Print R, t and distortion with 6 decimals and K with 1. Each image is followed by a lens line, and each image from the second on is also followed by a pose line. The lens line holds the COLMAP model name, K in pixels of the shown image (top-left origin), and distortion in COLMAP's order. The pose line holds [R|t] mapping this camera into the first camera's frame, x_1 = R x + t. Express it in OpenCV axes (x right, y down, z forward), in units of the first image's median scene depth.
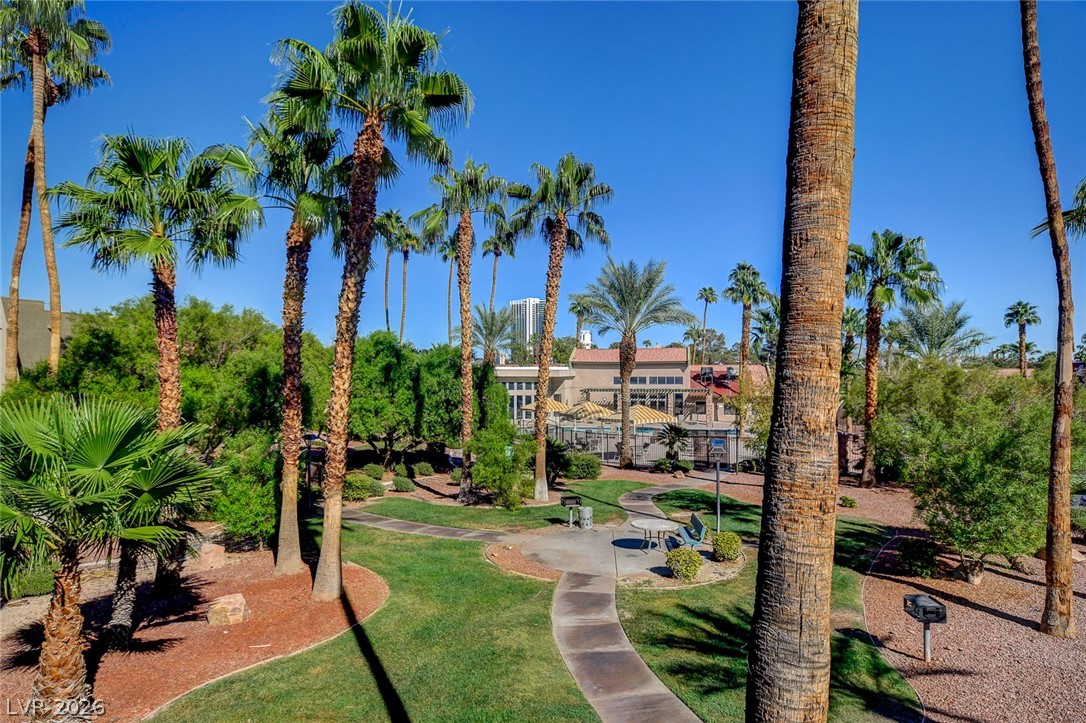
lens RADIAL K [[680.5, 0, 542.5], [0, 680.5, 374.6], [0, 0, 1]] dist [0.005046, 0.041515]
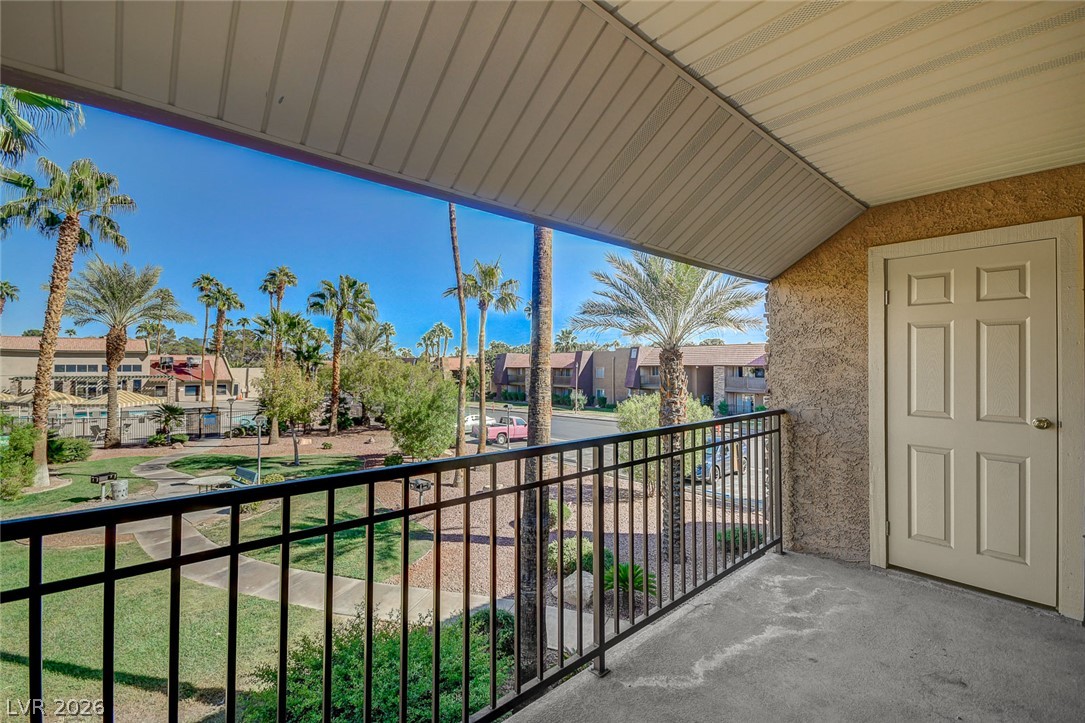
lens RADIAL K [[469.2, 0, 538.6], [0, 469.2, 359.7], [0, 0, 1]] dist [0.023128, -0.010539]
pose [[0.584477, 0.011612, 0.811327, -0.110005], [-0.005017, 0.999930, -0.010698, -0.000946], [-0.811395, 0.002182, 0.584494, -0.017038]]
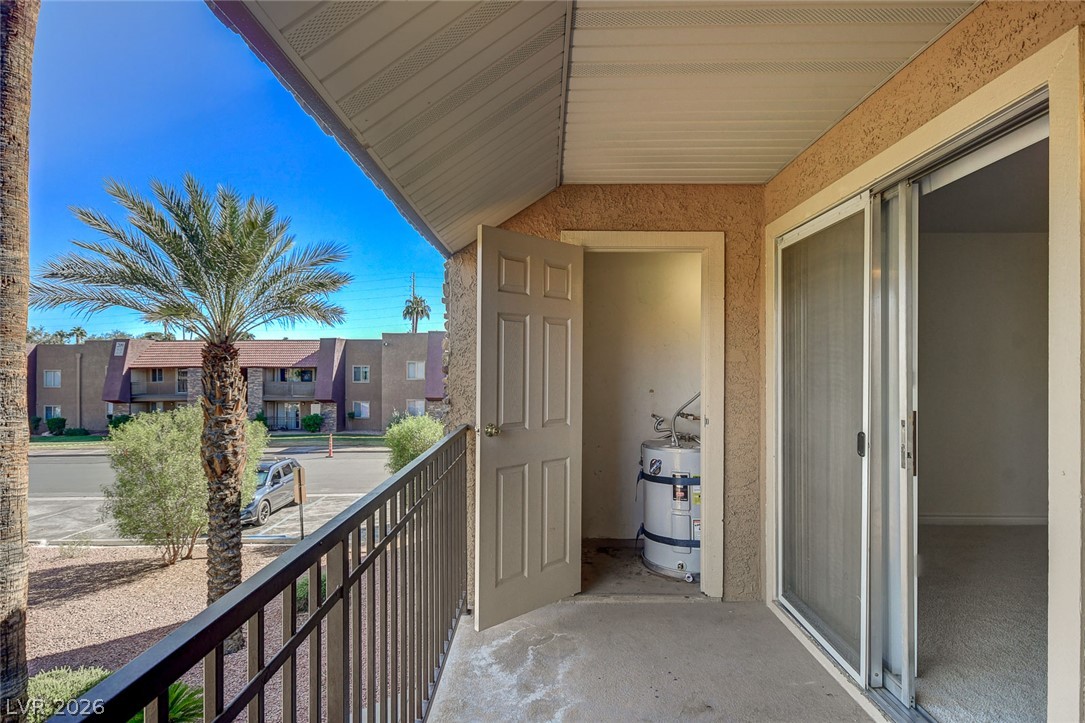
lens RADIAL K [[583.7, 0, 540.9], [0, 583.7, 366.1], [0, 0, 1]] dist [-0.001764, 0.000098]
pose [[-0.208498, 0.002619, 0.978019, -0.091634], [-0.003374, 0.999989, -0.003397, -0.000988], [-0.978017, -0.004008, -0.208487, 0.010775]]
